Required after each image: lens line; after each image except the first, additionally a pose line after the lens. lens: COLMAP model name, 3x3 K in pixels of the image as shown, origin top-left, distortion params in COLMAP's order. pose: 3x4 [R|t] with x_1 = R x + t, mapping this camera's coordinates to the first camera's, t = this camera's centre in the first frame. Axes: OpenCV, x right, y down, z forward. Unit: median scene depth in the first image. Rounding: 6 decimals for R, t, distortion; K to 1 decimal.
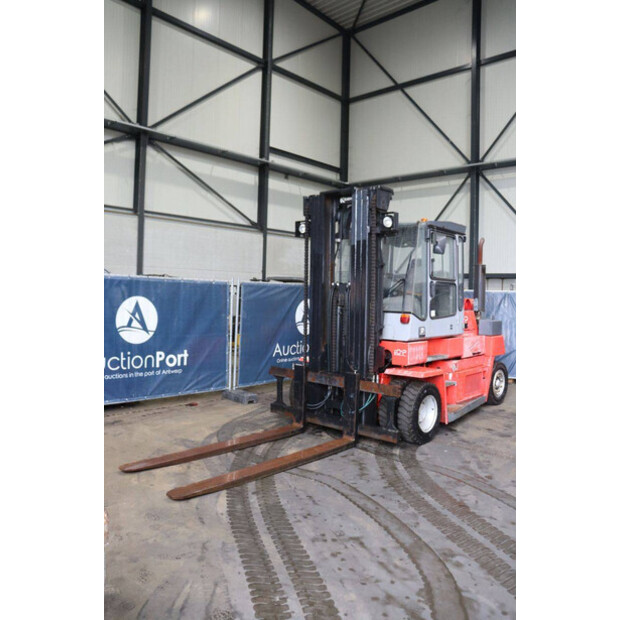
lens RADIAL K [[510.5, 0, 308.9], [0, 510.5, 298.4], [0, 0, 1]] dist [-0.150777, 0.110349]
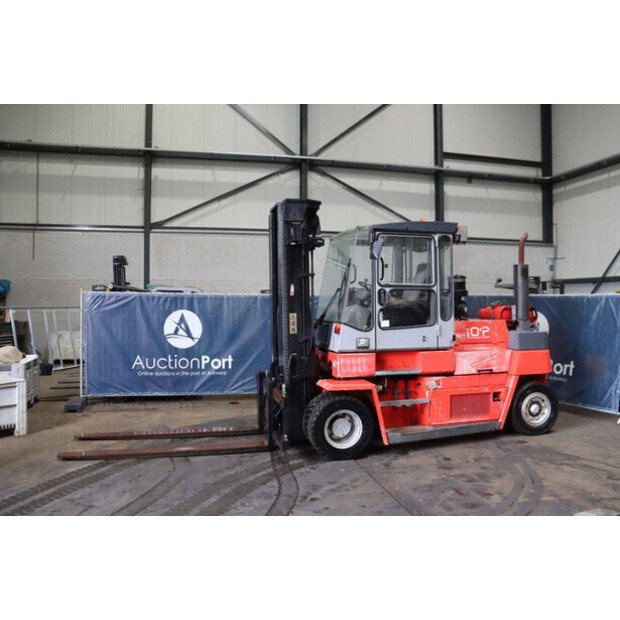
lens RADIAL K [[510.5, 0, 316.0], [0, 510.5, 304.9], [0, 0, 1]] dist [-0.150777, 0.110349]
pose [[0.834548, -0.020855, -0.550540, 0.607078], [0.015809, 0.999778, -0.013908, 0.006266], [0.550708, 0.002904, 0.834693, 0.145704]]
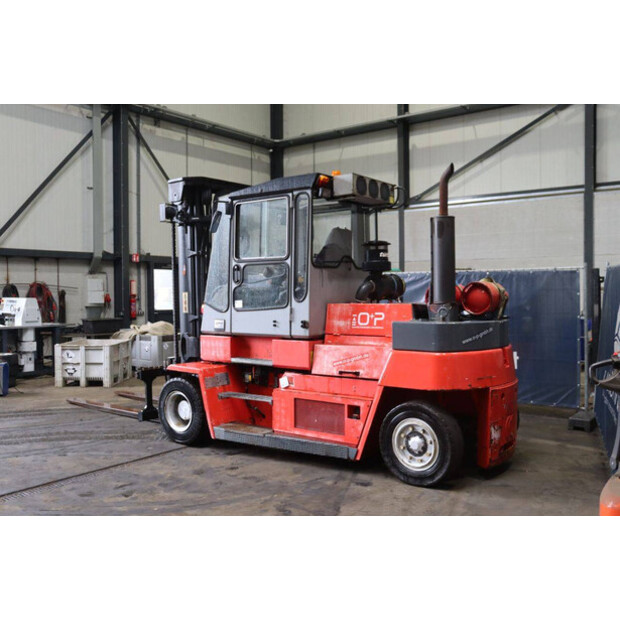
lens RADIAL K [[608.2, 0, 311.3], [0, 608.2, 304.9], [0, 0, 1]] dist [-0.063694, 0.000000]
pose [[0.084222, -0.002399, -0.996444, 1.140605], [0.000939, 0.999997, -0.002328, 0.031176], [0.996447, -0.000739, 0.084224, 0.963009]]
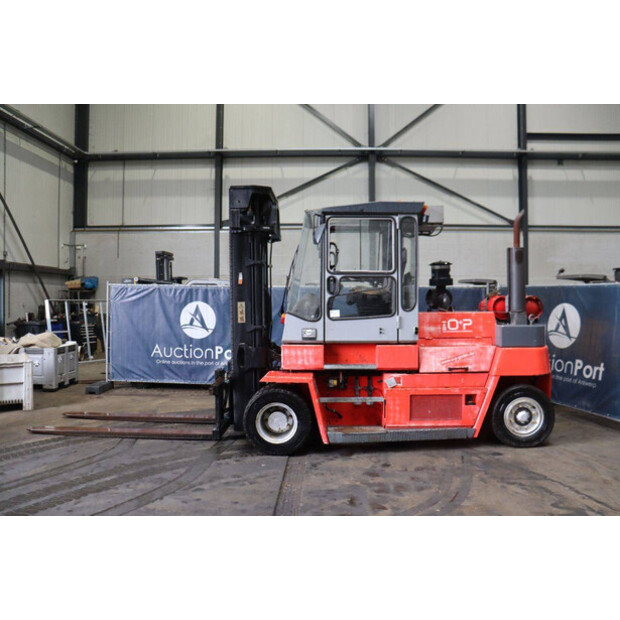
lens RADIAL K [[510.5, 0, 318.1], [0, 510.5, 299.9], [0, 0, 1]] dist [-0.150777, 0.110349]
pose [[0.658971, -0.023692, -0.751795, 0.817025], [0.008217, 0.999671, -0.024301, 0.025636], [0.752123, 0.009836, 0.658949, 0.380667]]
